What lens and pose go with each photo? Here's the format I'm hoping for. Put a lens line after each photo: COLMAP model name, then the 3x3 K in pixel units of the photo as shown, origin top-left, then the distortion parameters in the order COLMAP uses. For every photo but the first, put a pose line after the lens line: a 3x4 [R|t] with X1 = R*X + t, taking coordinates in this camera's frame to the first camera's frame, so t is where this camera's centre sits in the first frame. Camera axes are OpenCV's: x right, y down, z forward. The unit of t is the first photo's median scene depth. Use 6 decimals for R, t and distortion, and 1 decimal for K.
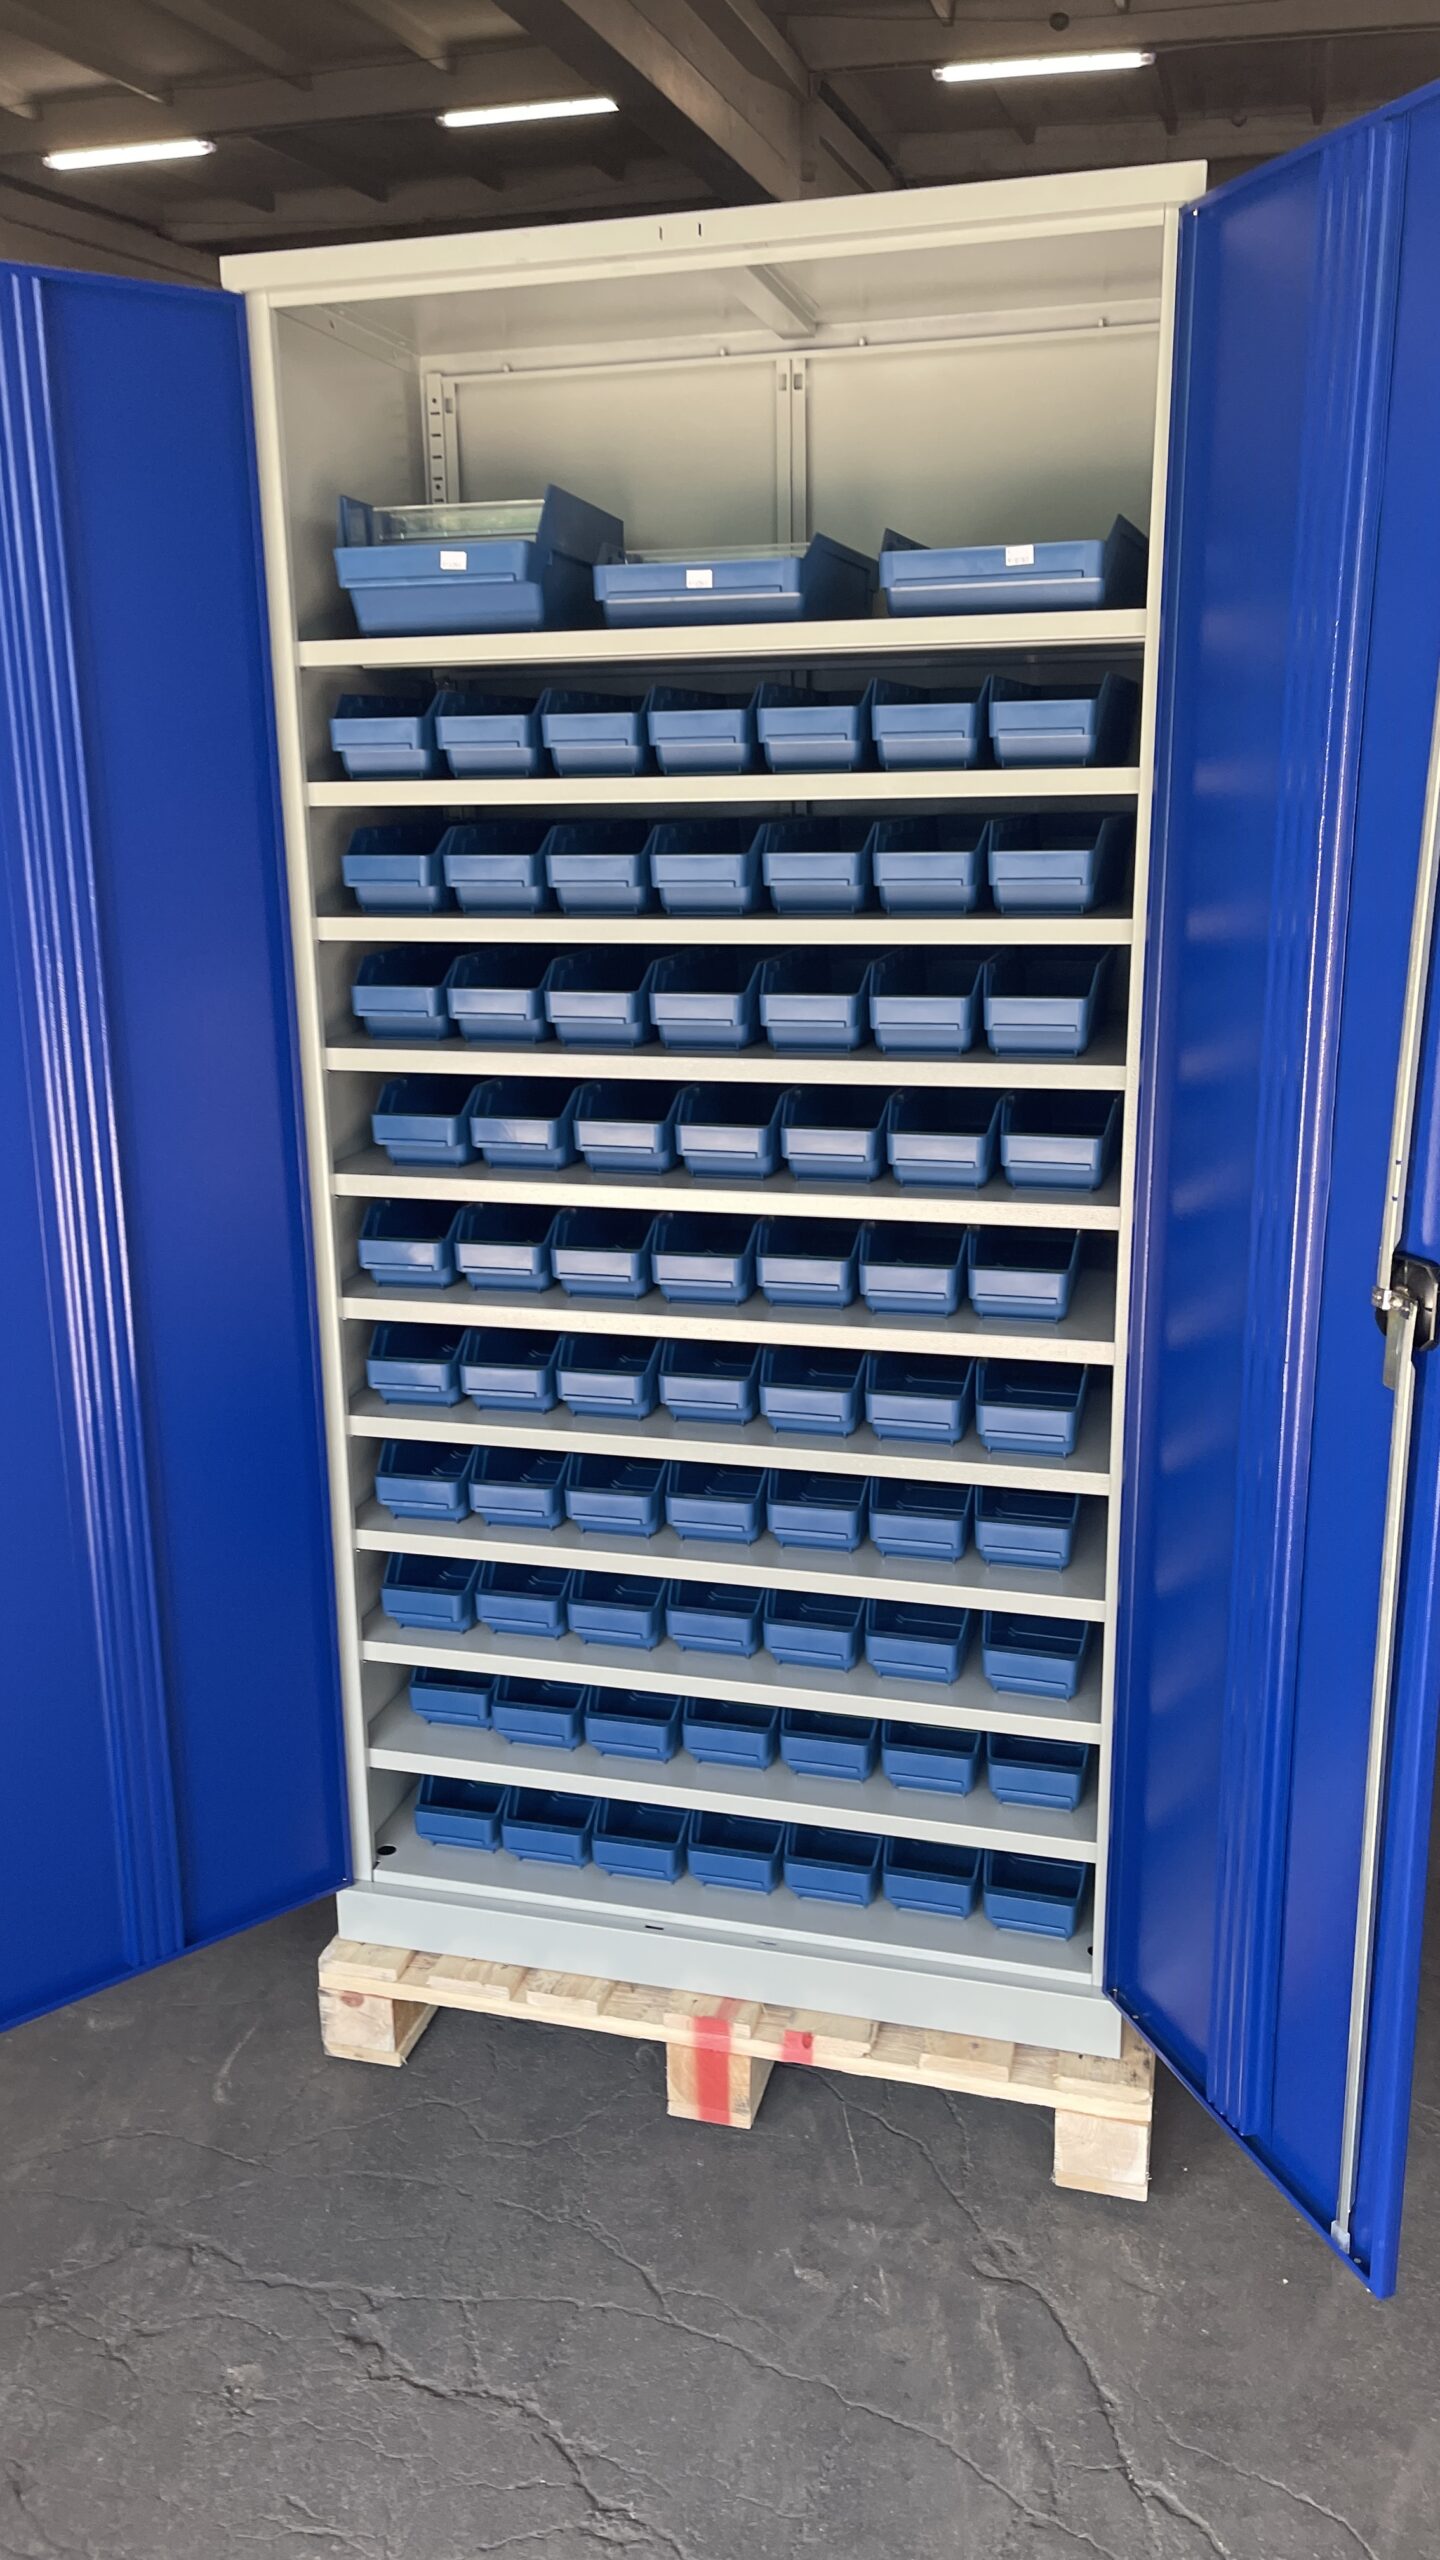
lens RADIAL K [[1922.1, 0, 736.0], [0, 1922.1, 1266.1], [0, 0, 1]] dist [0.066670, -0.093946]
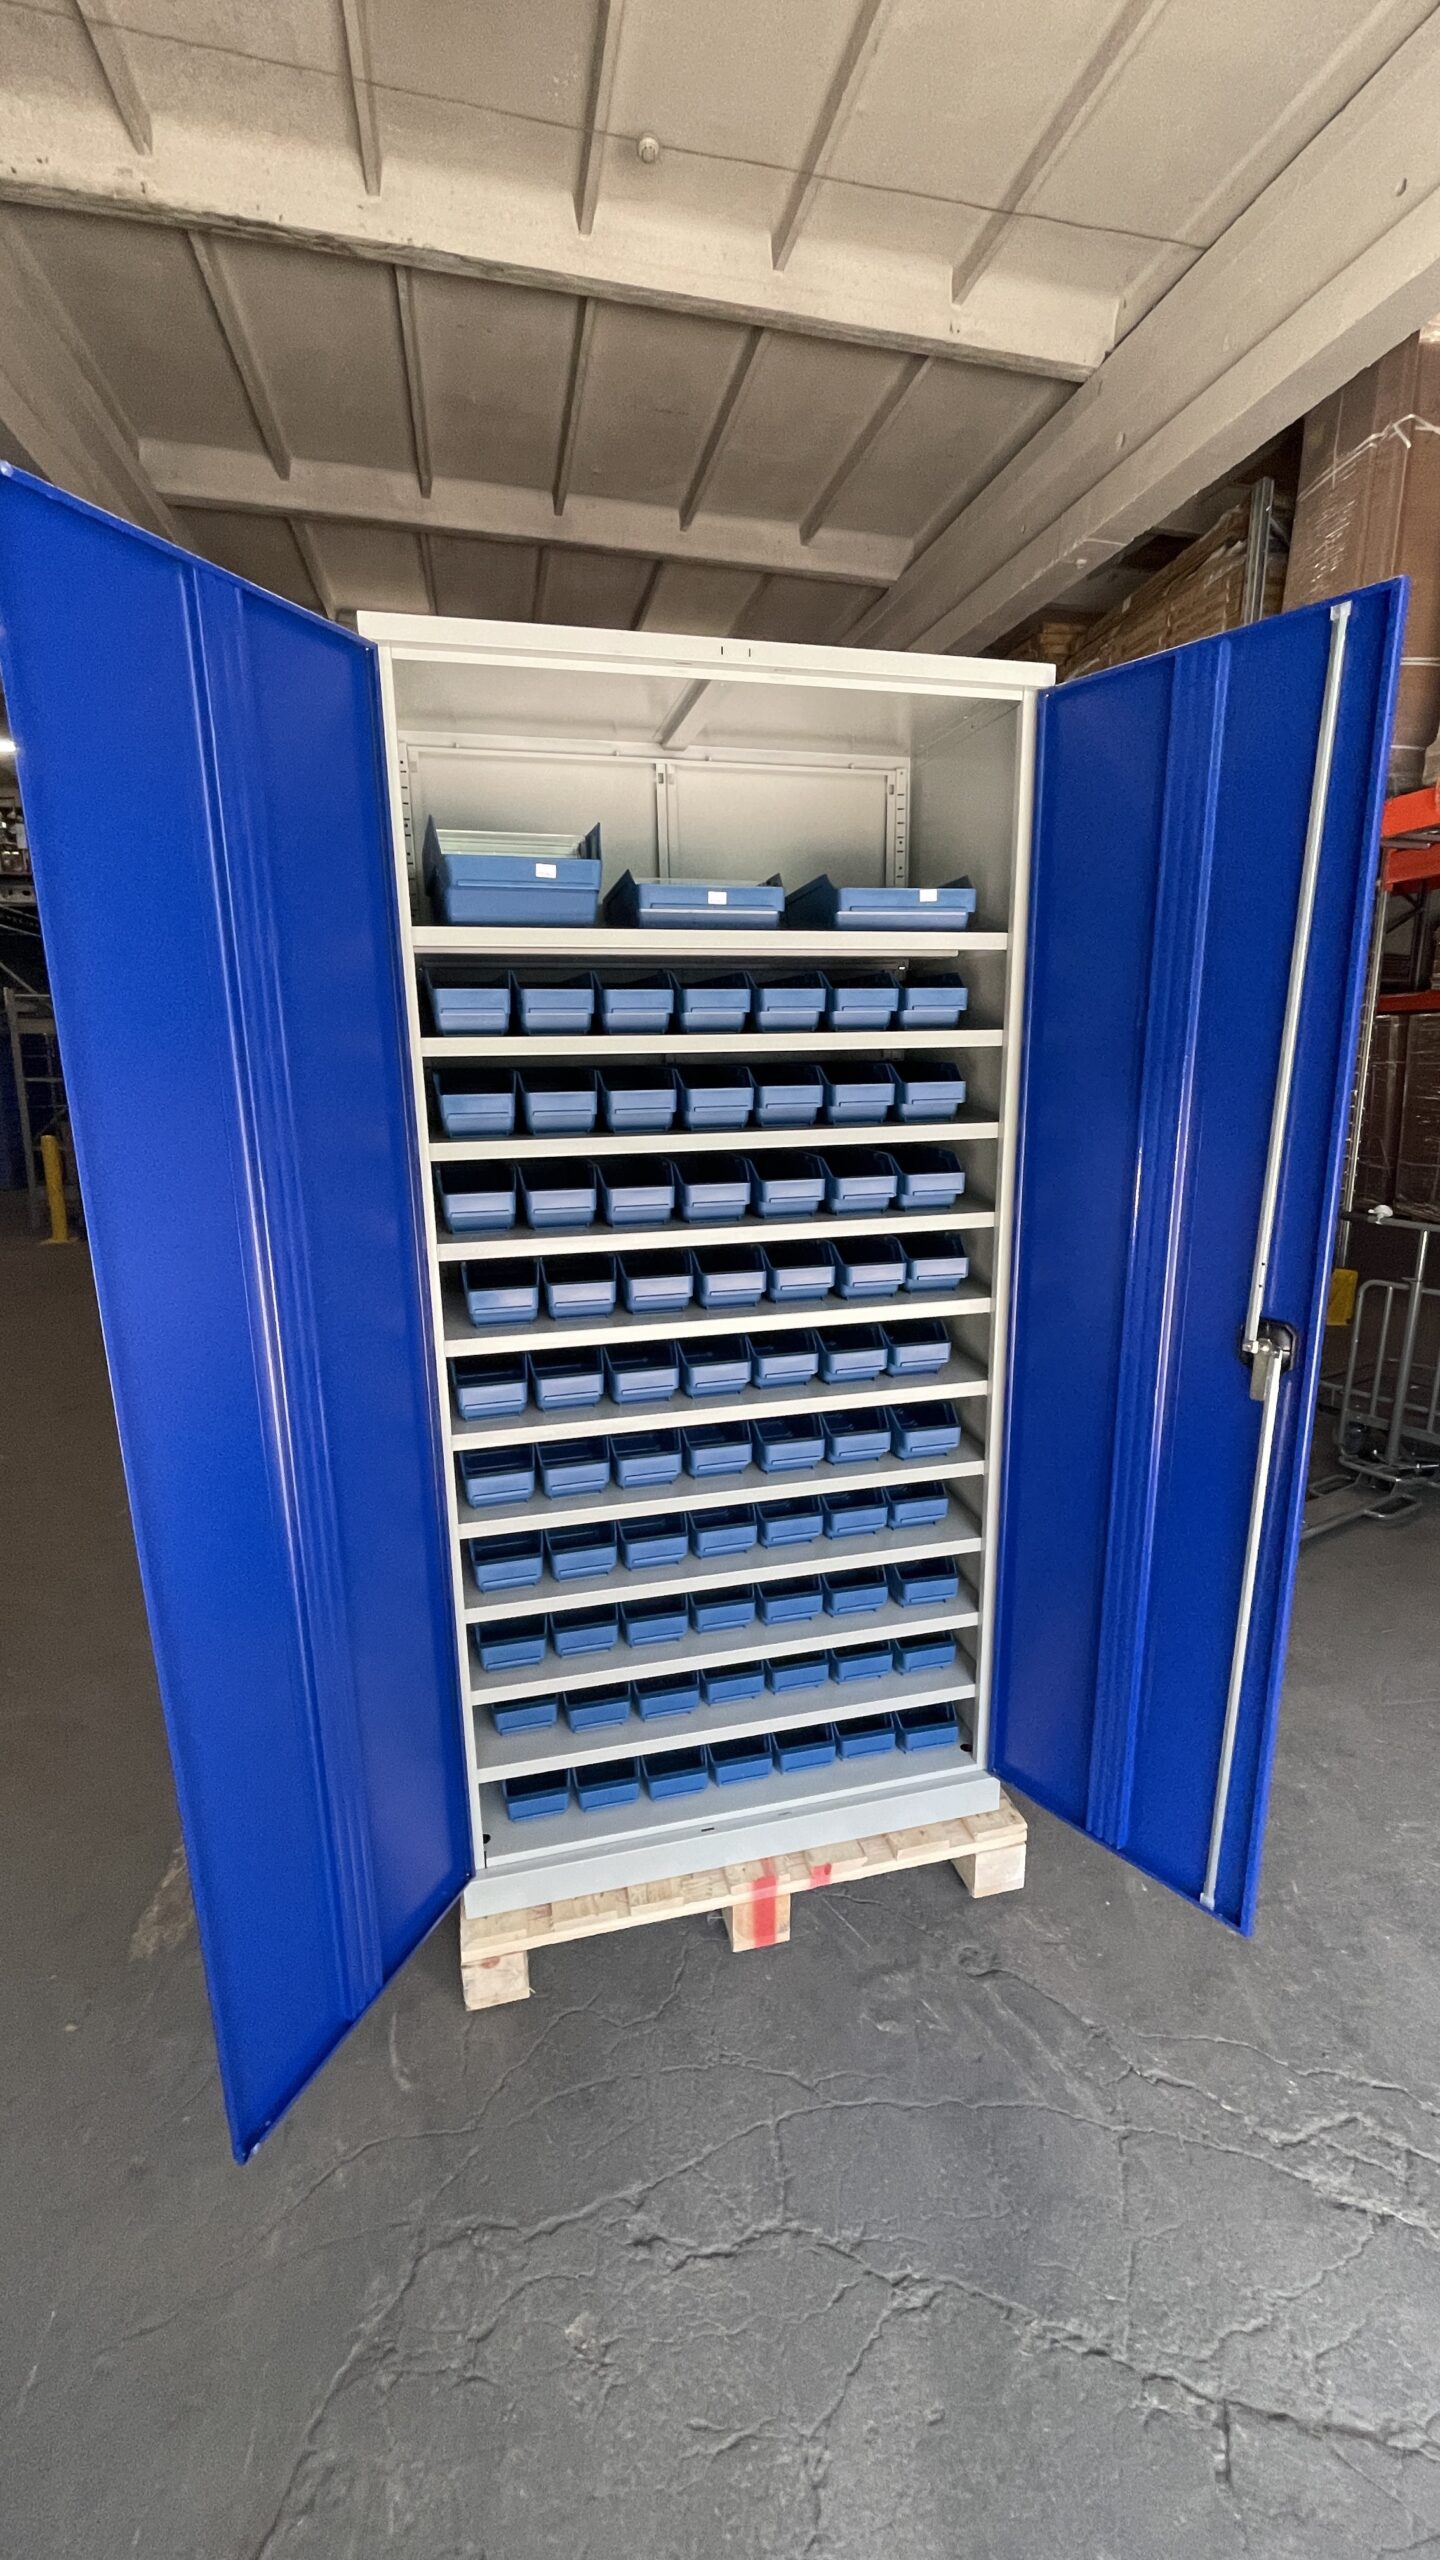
lens RADIAL K [[1005.2, 0, 719.5], [0, 1005.2, 1284.8], [0, 0, 1]] dist [-0.005913, 0.002037]
pose [[0.873240, -0.106817, 0.475440, -0.381210], [0.123053, 0.992395, -0.003050, -0.064169], [-0.471498, 0.061168, 0.879743, 0.341827]]
